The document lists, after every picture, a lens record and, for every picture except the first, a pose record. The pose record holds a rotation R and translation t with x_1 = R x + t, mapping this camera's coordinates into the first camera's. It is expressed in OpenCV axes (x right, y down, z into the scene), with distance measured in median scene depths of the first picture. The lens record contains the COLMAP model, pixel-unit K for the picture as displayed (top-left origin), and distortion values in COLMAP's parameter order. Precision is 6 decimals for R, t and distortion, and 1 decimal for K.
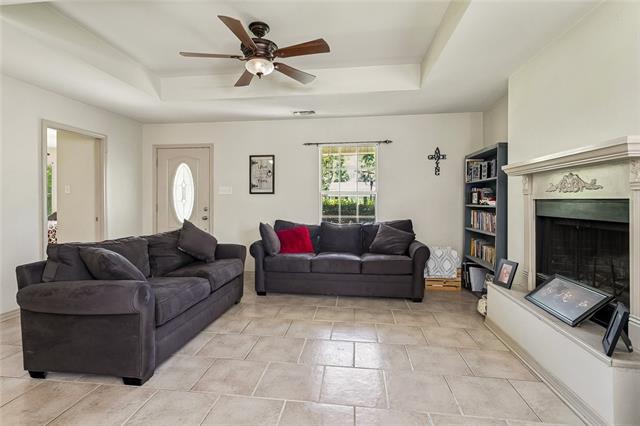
lens RADIAL K [[302.8, 0, 316.4], [0, 302.8, 204.1], [0, 0, 1]] dist [-0.000217, 0.000220]
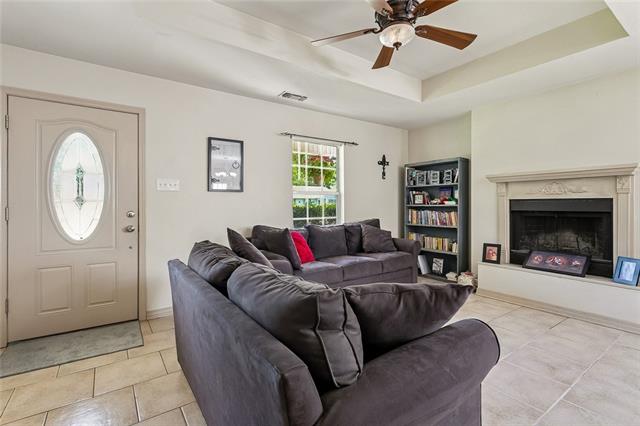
lens RADIAL K [[302.8, 0, 316.4], [0, 302.8, 204.1], [0, 0, 1]] dist [-0.000217, 0.000220]
pose [[0.731238, -0.003135, 0.682115, -0.553760], [0.009860, 0.999934, -0.005974, 0.003303], [-0.682051, 0.011094, 0.731220, 0.331582]]
